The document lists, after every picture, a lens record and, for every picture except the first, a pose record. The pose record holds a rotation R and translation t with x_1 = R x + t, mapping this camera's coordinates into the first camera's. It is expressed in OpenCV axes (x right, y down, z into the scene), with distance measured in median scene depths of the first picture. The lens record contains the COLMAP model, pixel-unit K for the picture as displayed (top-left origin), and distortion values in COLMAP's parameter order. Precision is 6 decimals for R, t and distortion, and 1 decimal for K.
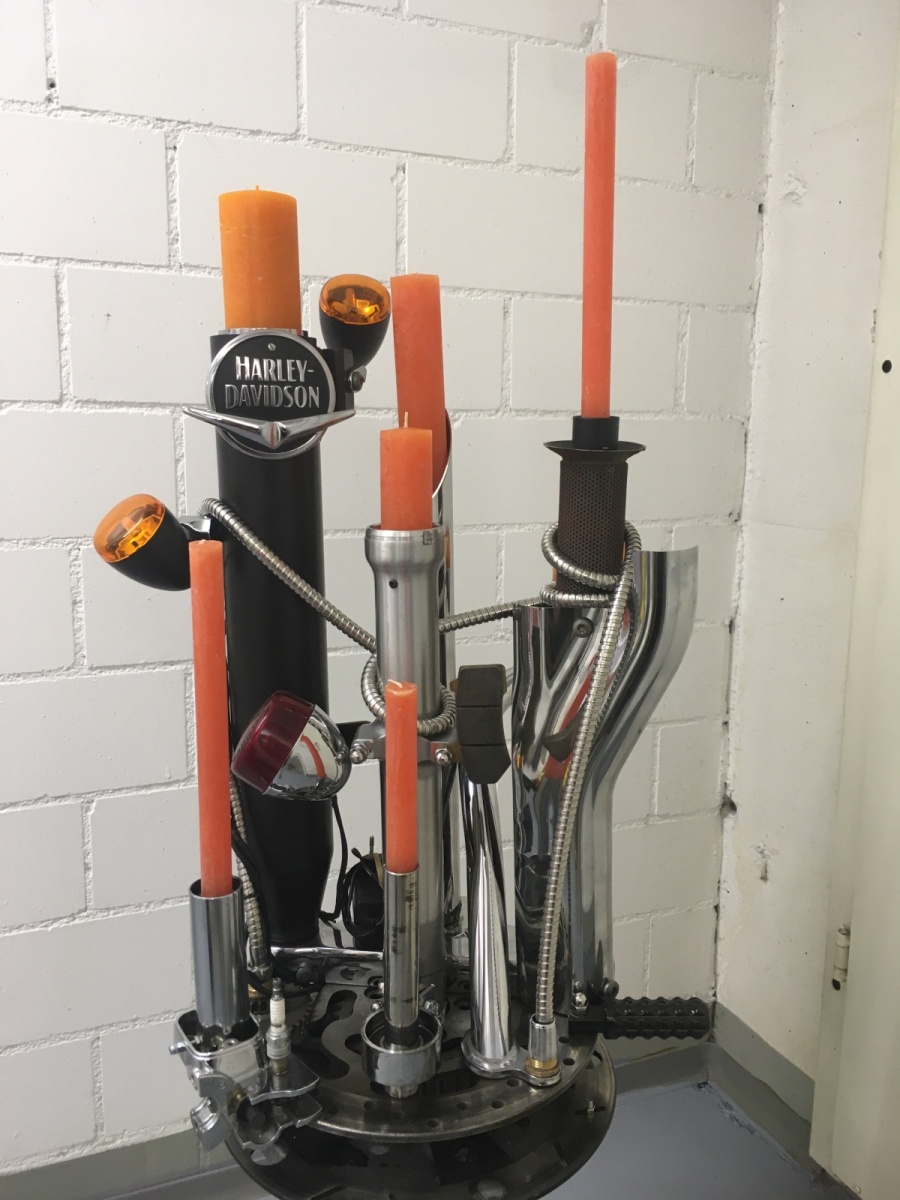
lens RADIAL K [[1040.7, 0, 450.2], [0, 1040.7, 604.1], [0, 0, 1]] dist [0.067086, -0.105112]
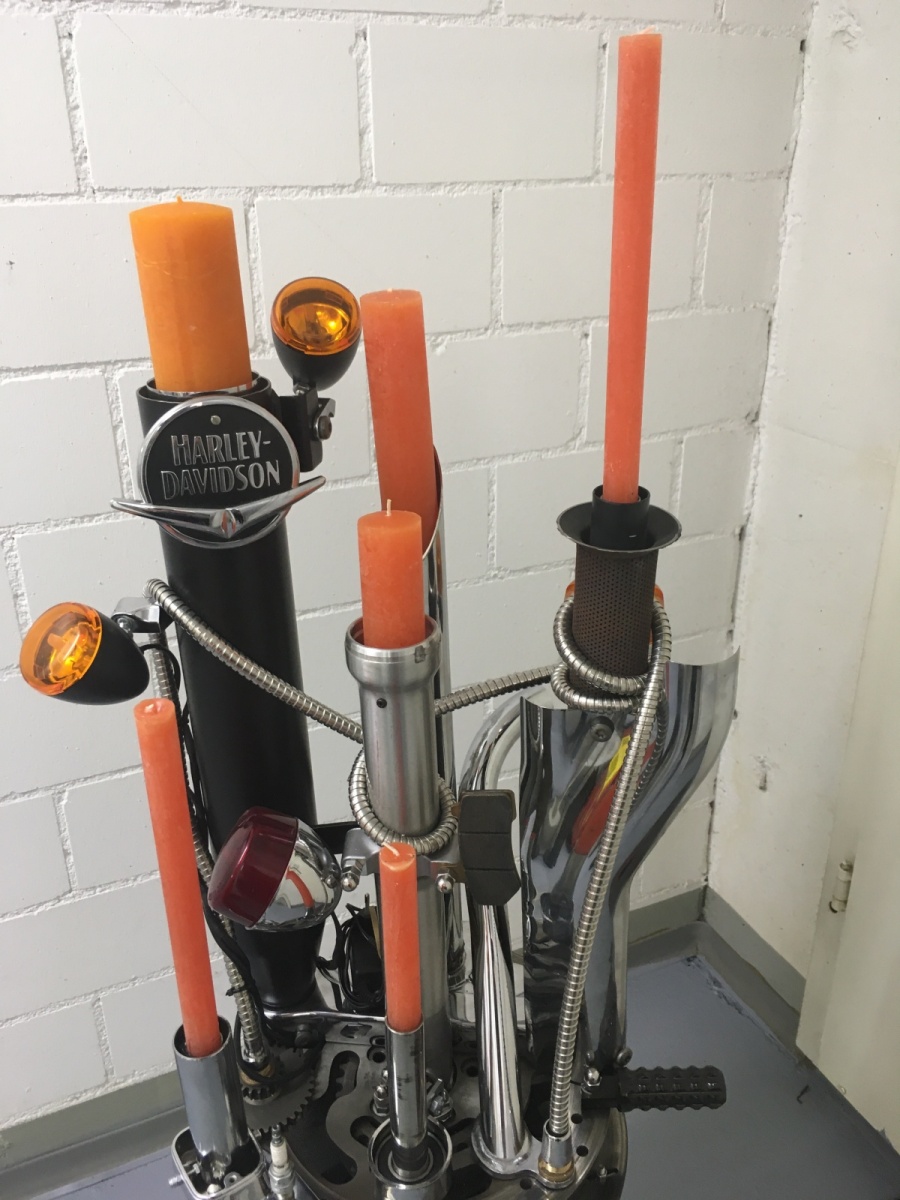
lens RADIAL K [[1040.7, 0, 449.8], [0, 1040.7, 606.8], [0, 0, 1]] dist [0.067086, -0.105112]
pose [[0.999380, -0.030938, 0.016815, -0.007373], [0.025668, 0.966970, 0.253596, -0.209981], [-0.024105, -0.253007, 0.967164, 0.132410]]
